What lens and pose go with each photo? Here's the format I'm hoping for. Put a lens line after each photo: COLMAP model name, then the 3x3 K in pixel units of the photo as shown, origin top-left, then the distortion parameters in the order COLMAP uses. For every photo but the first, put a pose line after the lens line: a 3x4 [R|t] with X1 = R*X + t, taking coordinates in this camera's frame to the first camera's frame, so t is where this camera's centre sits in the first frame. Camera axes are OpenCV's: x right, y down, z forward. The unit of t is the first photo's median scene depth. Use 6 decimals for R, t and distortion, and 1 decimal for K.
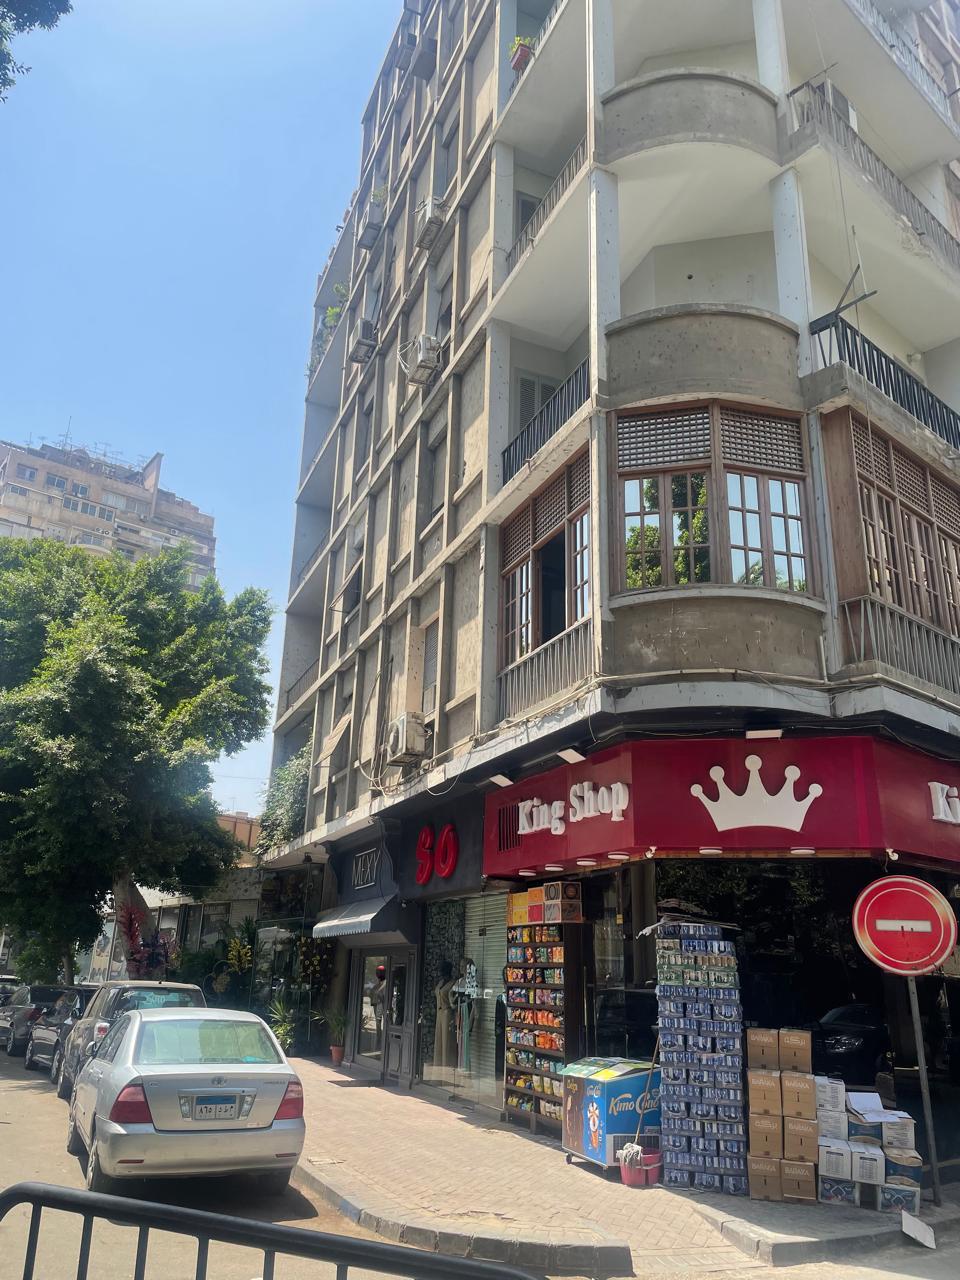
lens RADIAL K [[974.2, 0, 476.6], [0, 974.2, 643.5], [0, 0, 1]] dist [0.103778, -0.151767]
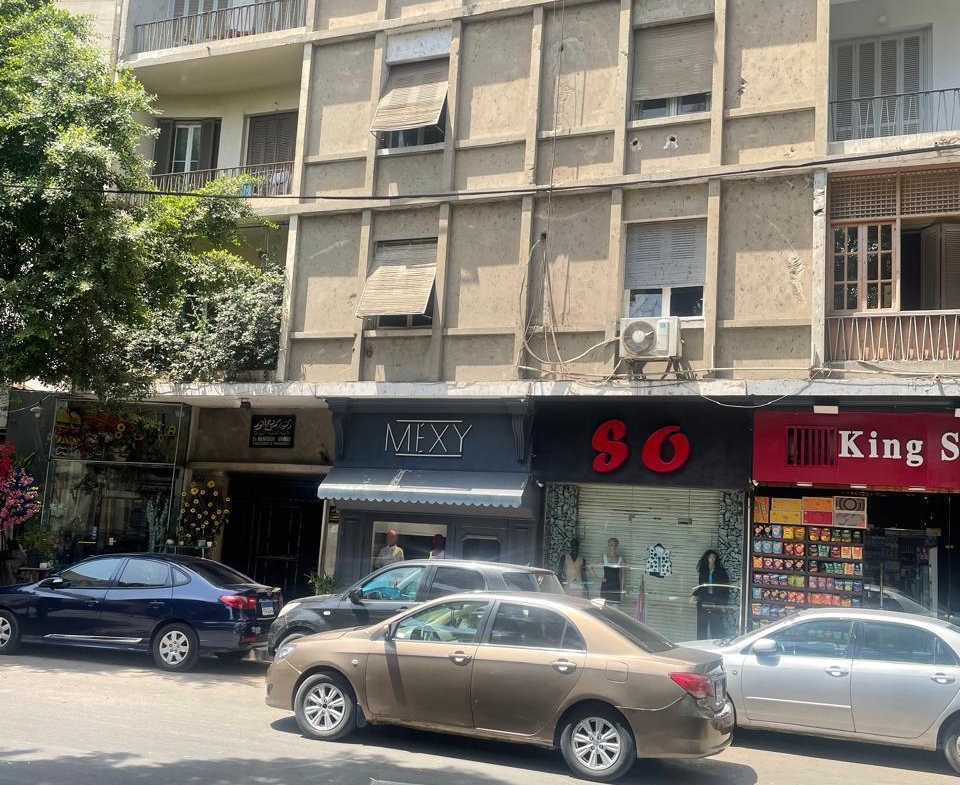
lens RADIAL K [[954.3, 0, 478.1], [0, 954.3, 402.8], [0, 0, 1]] dist [0.094049, -0.137337]
pose [[0.699634, 0.122945, 0.703845, -1.041222], [-0.272915, 0.956376, 0.104225, 0.124766], [-0.660326, -0.265009, 0.702666, 0.459504]]
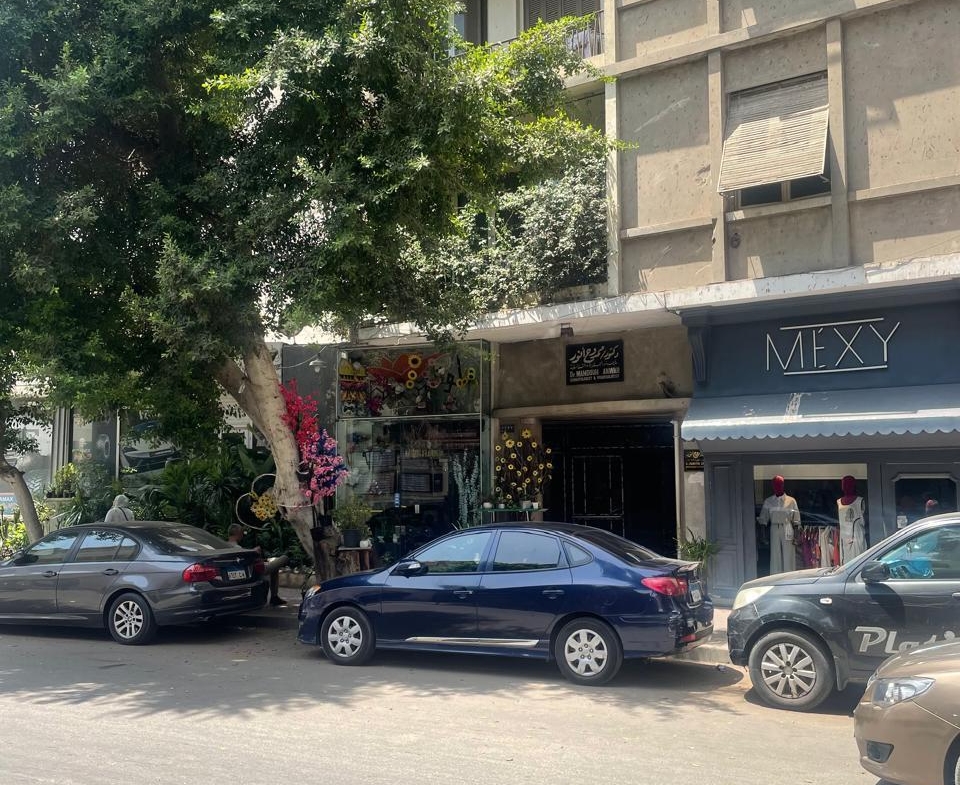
lens RADIAL K [[954.3, 0, 478.1], [0, 954.3, 402.8], [0, 0, 1]] dist [0.094049, -0.137337]
pose [[0.827125, 0.022444, 0.561570, -1.001310], [-0.158361, 0.968023, 0.194559, 0.247588], [-0.539246, -0.249855, 0.804230, 0.808664]]
